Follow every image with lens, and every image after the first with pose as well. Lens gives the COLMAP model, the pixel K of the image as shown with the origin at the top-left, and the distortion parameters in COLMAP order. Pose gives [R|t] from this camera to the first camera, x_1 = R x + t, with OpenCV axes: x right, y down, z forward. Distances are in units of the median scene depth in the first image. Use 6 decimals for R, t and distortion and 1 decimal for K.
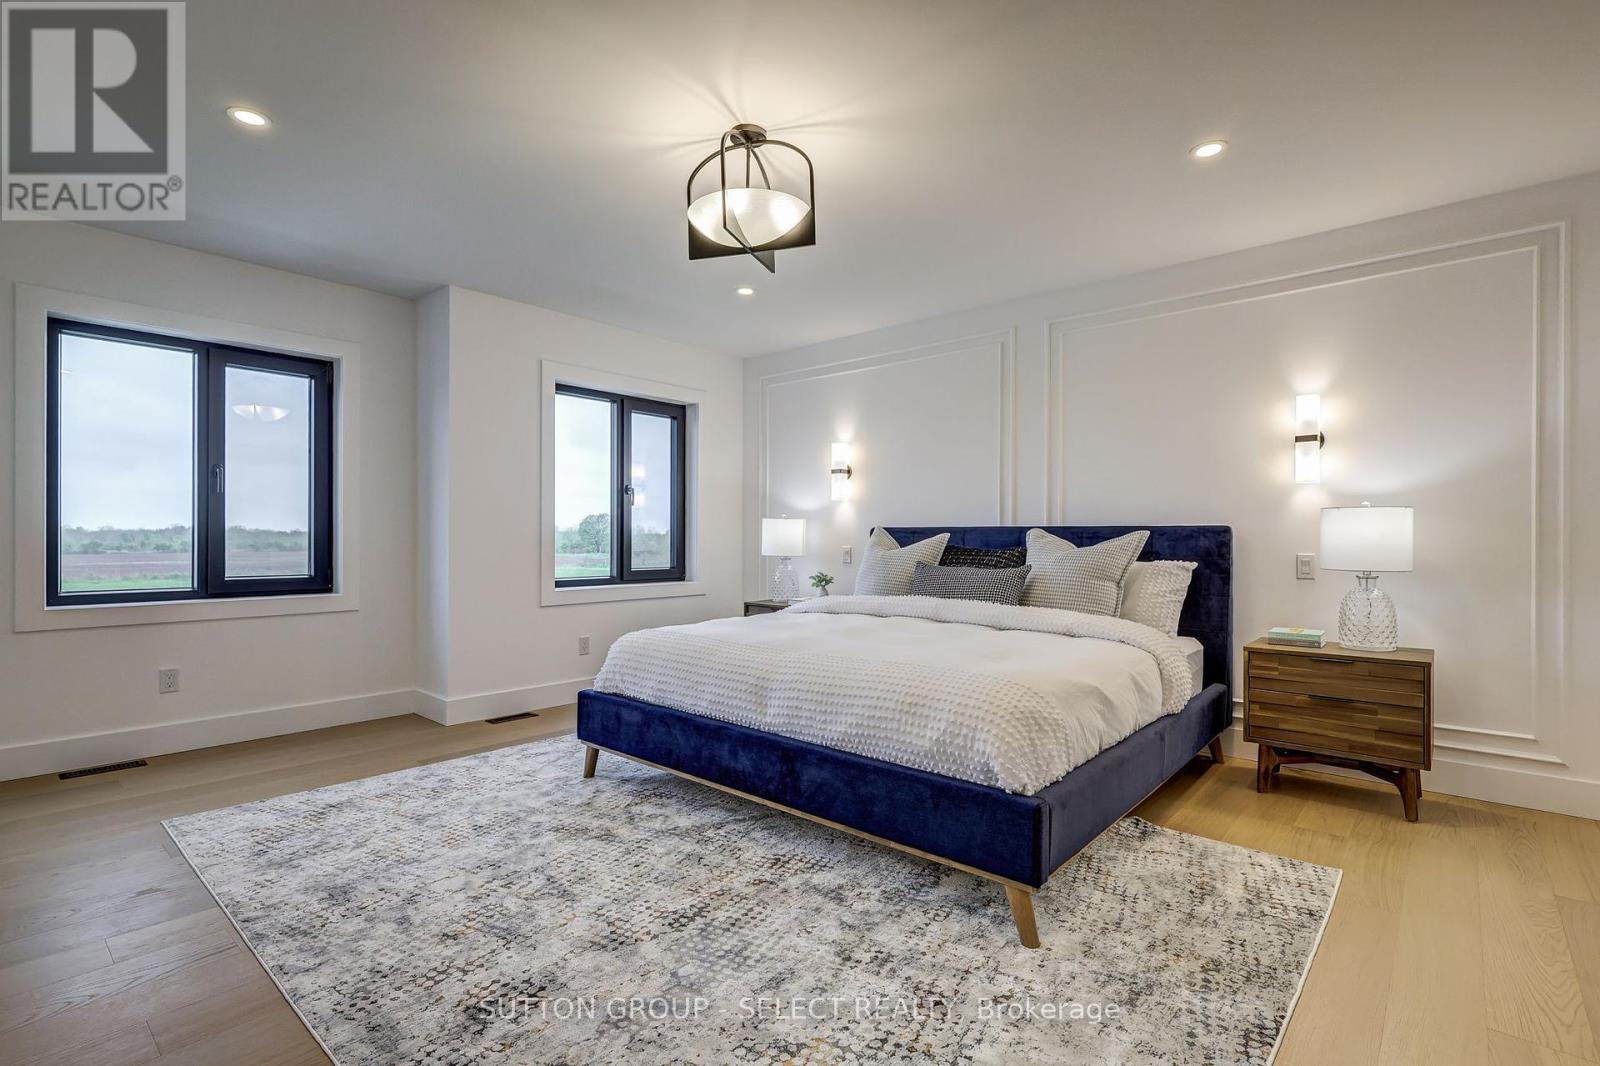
lens RADIAL K [[740.5, 0, 791.6], [0, 740.5, 539.6], [0, 0, 1]] dist [-0.001865, 0.002038]
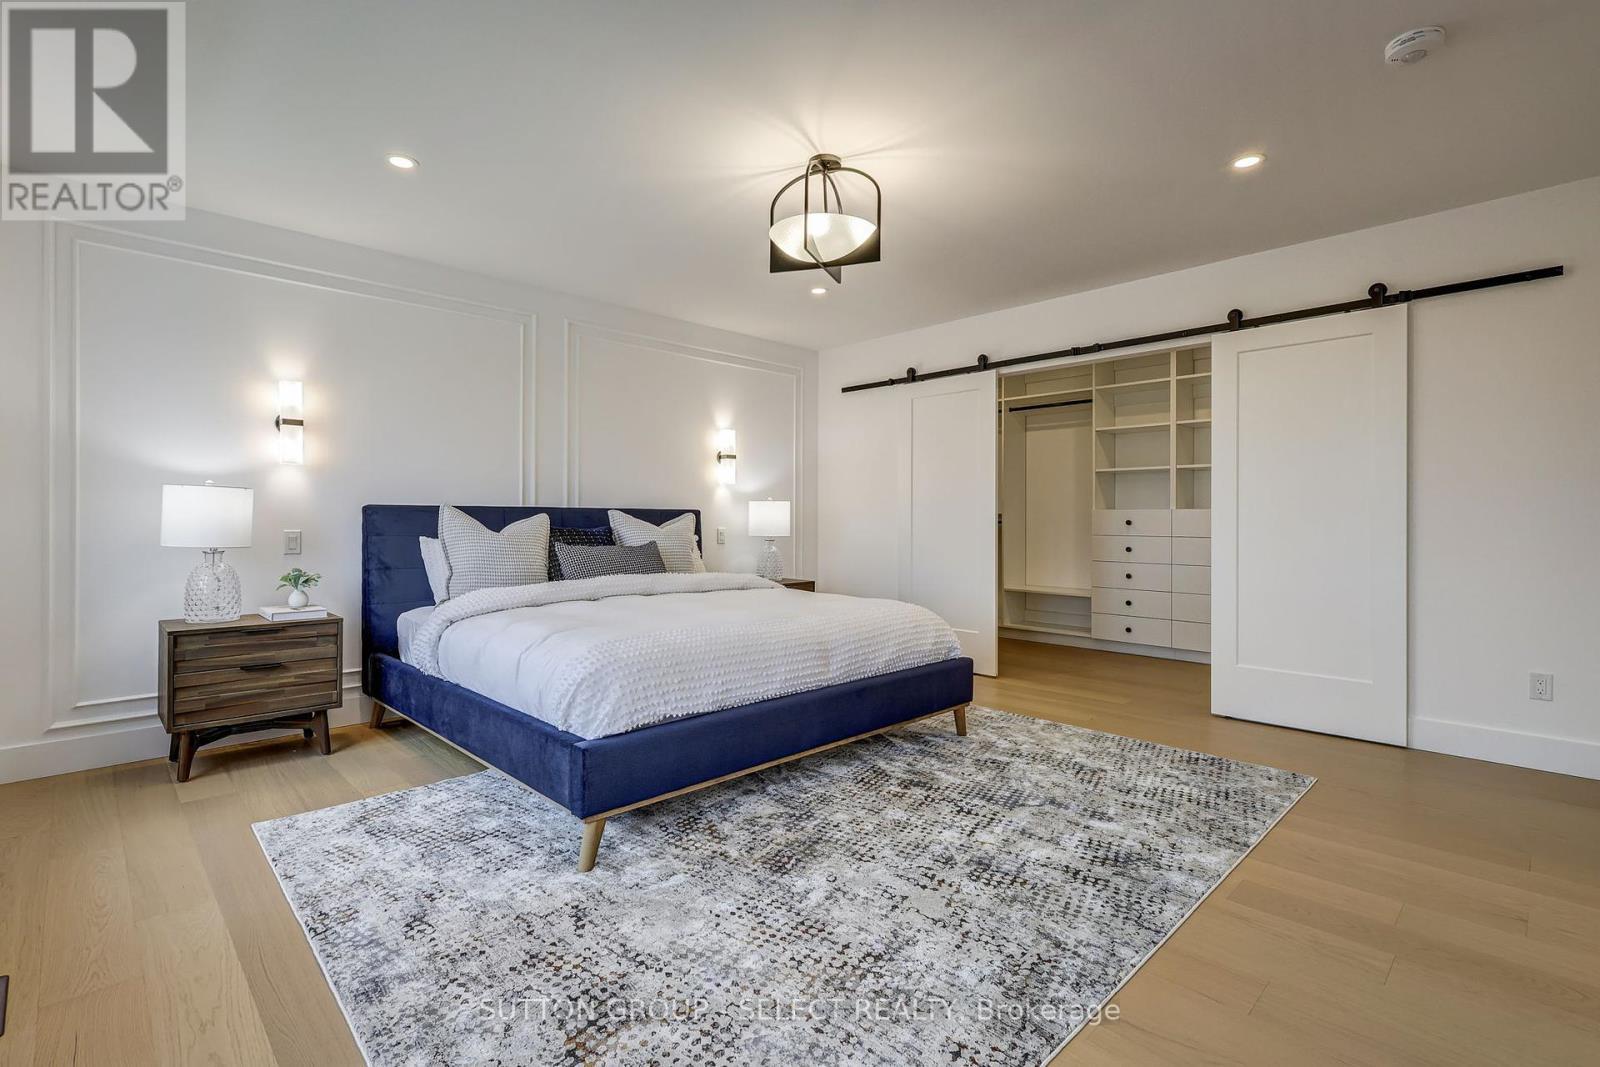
lens RADIAL K [[740.5, 0, 792.9], [0, 740.5, 521.2], [0, 0, 1]] dist [-0.001865, 0.002038]
pose [[0.081051, -0.005627, 0.996694, -0.793491], [0.000440, 0.999984, 0.005609, -0.004089], [-0.996710, -0.000016, 0.081052, 0.637392]]
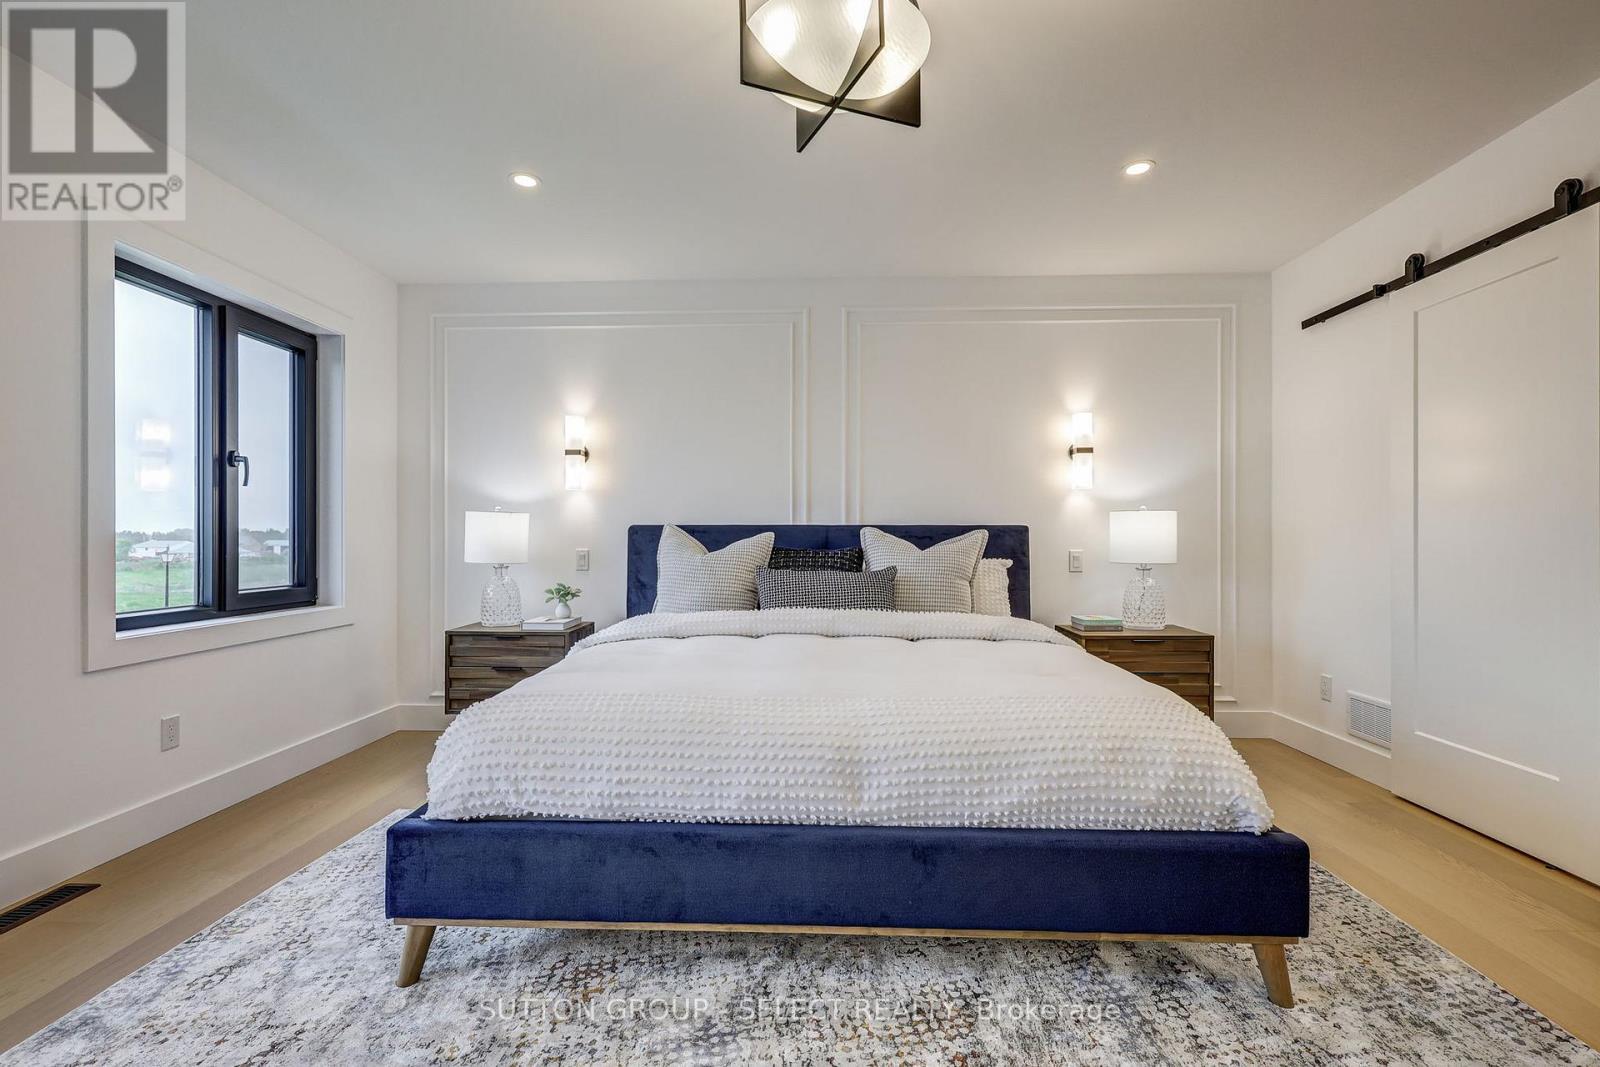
lens RADIAL K [[740.5, 0, 793.4], [0, 740.5, 535.4], [0, 0, 1]] dist [-0.001865, 0.002038]
pose [[0.775862, -0.001652, 0.630901, -0.334819], [0.005054, 0.999981, -0.003596, -0.001633], [-0.630882, 0.005978, 0.775855, 0.339762]]
